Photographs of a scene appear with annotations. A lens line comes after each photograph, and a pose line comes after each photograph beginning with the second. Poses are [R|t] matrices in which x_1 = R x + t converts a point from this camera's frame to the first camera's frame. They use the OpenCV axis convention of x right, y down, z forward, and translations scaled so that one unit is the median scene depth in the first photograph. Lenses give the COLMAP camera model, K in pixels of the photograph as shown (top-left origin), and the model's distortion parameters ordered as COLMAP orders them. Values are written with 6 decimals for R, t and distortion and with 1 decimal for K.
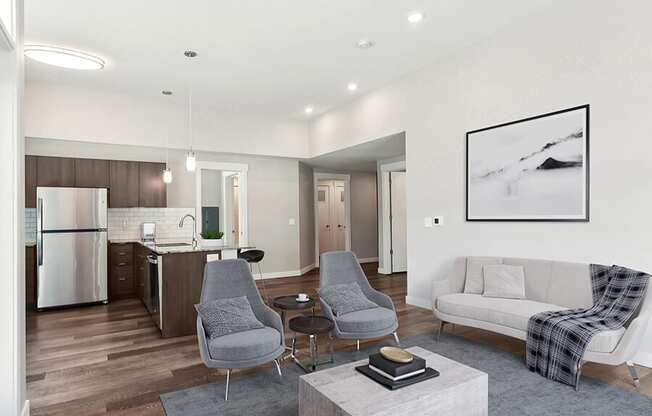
lens RADIAL K [[359.4, 0, 326.5], [0, 359.4, 212.6], [0, 0, 1]] dist [-0.020785, 0.000536]
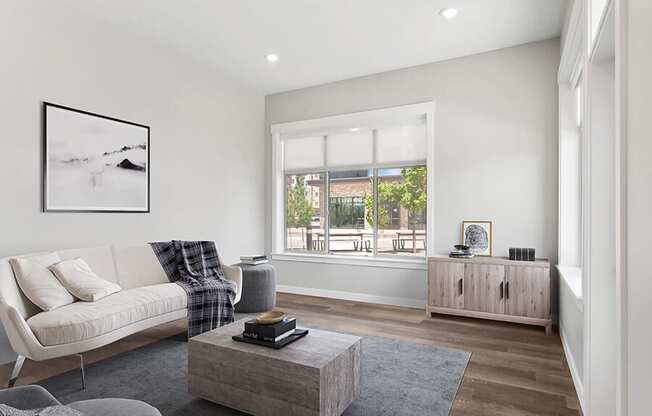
lens RADIAL K [[359.4, 0, 326.5], [0, 359.4, 212.6], [0, 0, 1]] dist [-0.020785, 0.000536]
pose [[-0.492939, 0.009805, 0.870009, -0.745161], [-0.012694, 0.999749, -0.018460, 0.038772], [-0.869971, -0.020144, -0.492691, 1.019913]]
